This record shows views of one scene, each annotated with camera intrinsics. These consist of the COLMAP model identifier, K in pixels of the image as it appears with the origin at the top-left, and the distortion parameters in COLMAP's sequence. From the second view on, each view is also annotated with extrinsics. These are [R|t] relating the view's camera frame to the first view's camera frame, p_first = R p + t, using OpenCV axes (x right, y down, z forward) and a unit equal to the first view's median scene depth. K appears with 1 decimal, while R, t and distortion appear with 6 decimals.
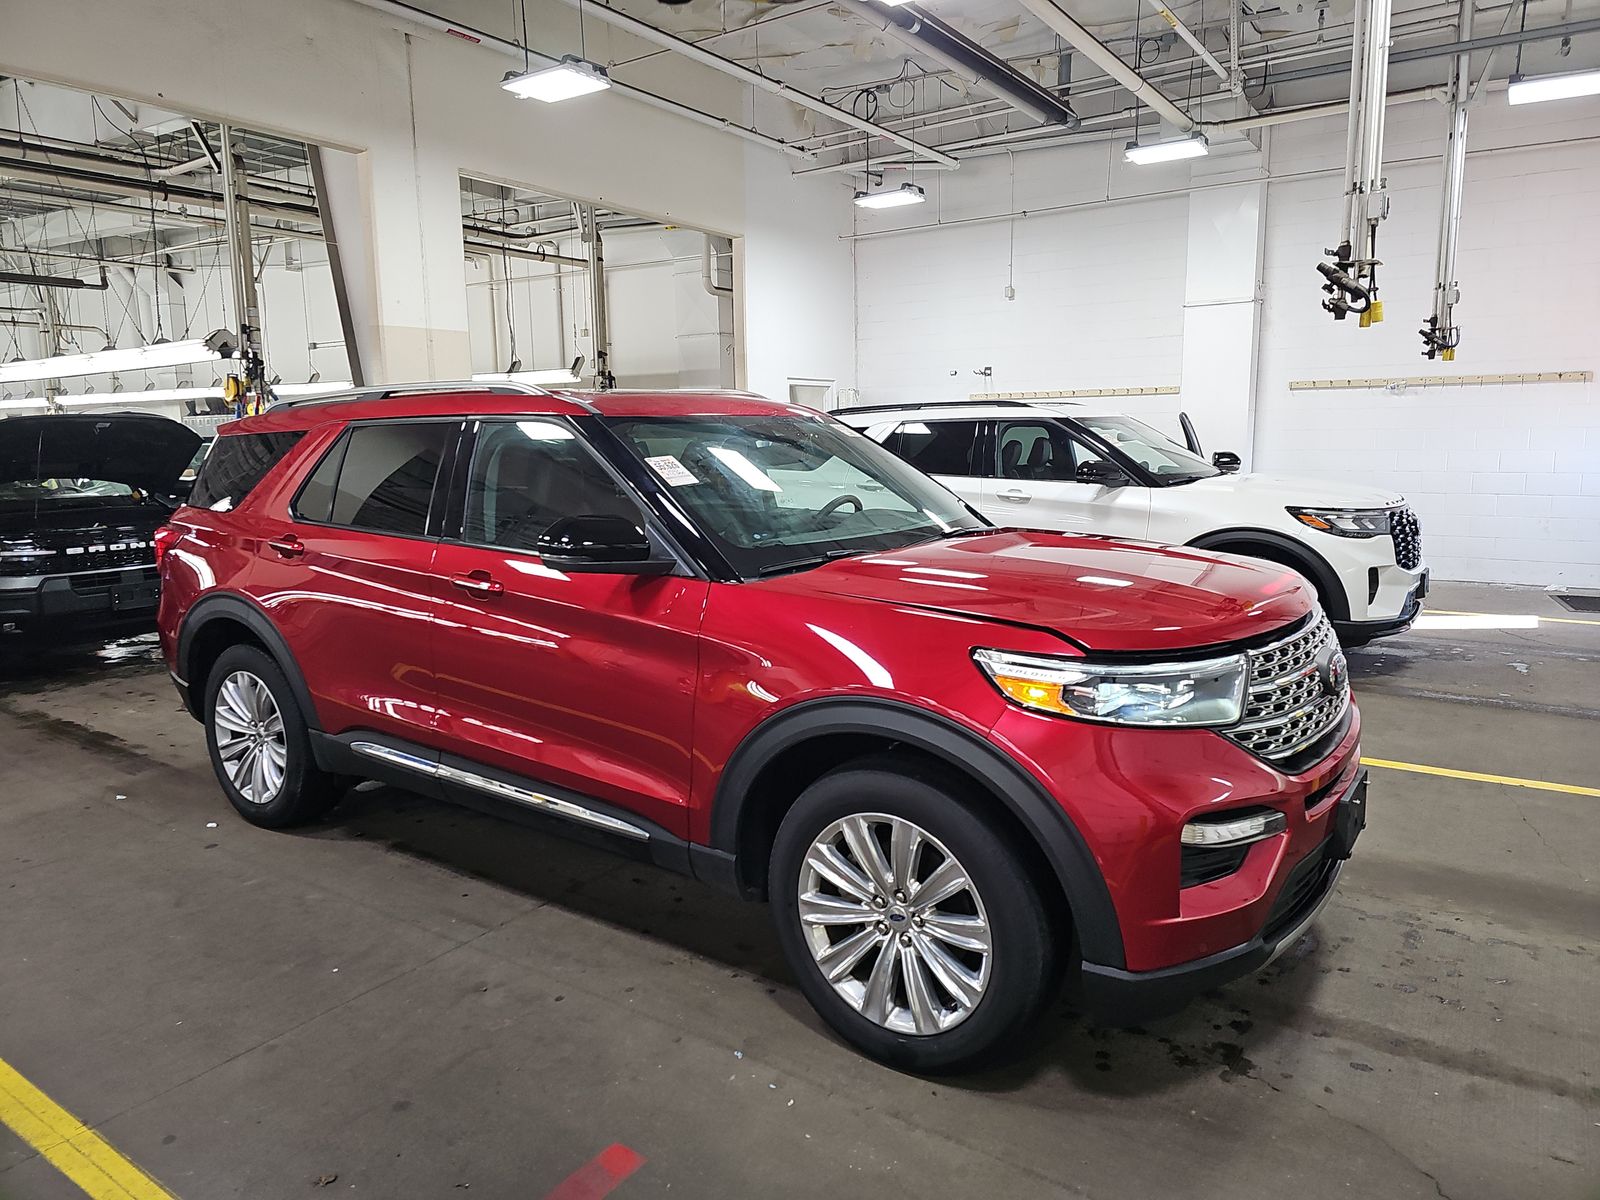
lens RADIAL K [[1047.4, 0, 790.9], [0, 1047.4, 593.4], [0, 0, 1]] dist [0.052117, -0.045462]
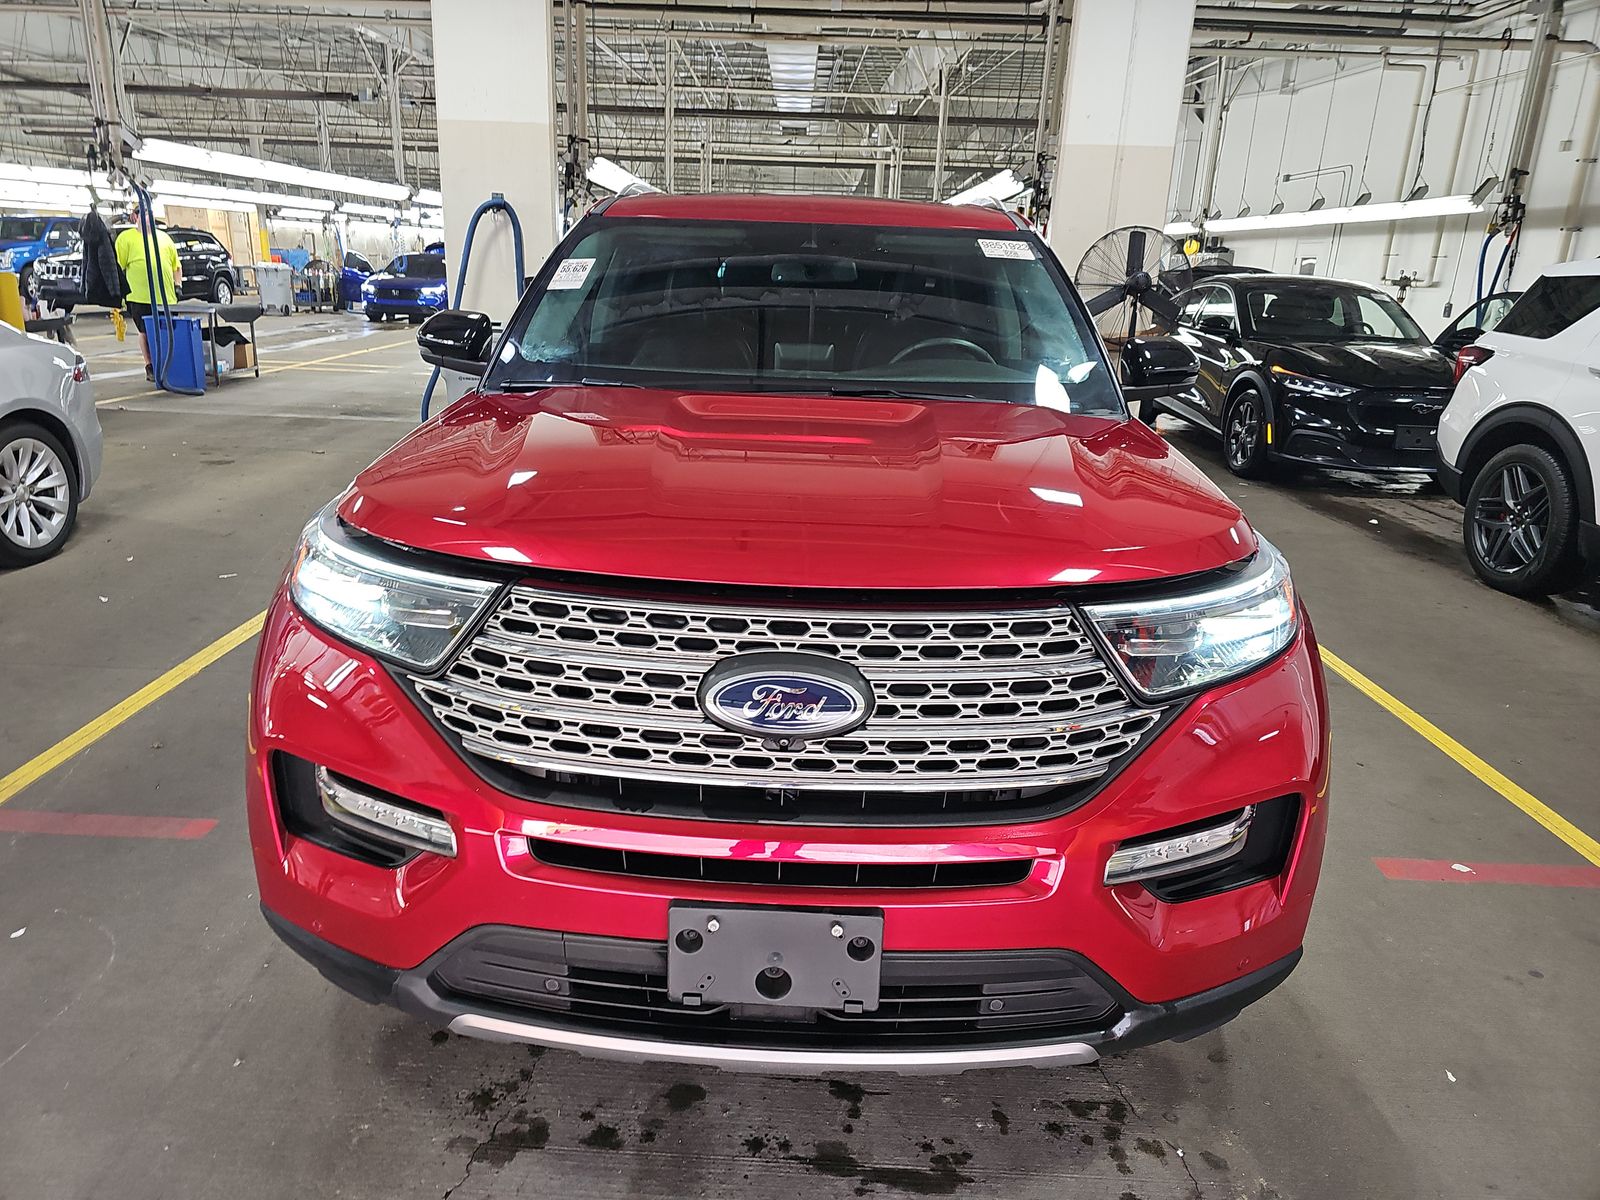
lens RADIAL K [[1047.4, 0, 790.9], [0, 1047.4, 593.4], [0, 0, 1]] dist [0.052117, -0.045462]
pose [[0.562233, 0.278950, -0.778512, 0.195419], [-0.170820, 0.960264, 0.220710, -0.020719], [0.809144, 0.008896, 0.587543, 0.147107]]
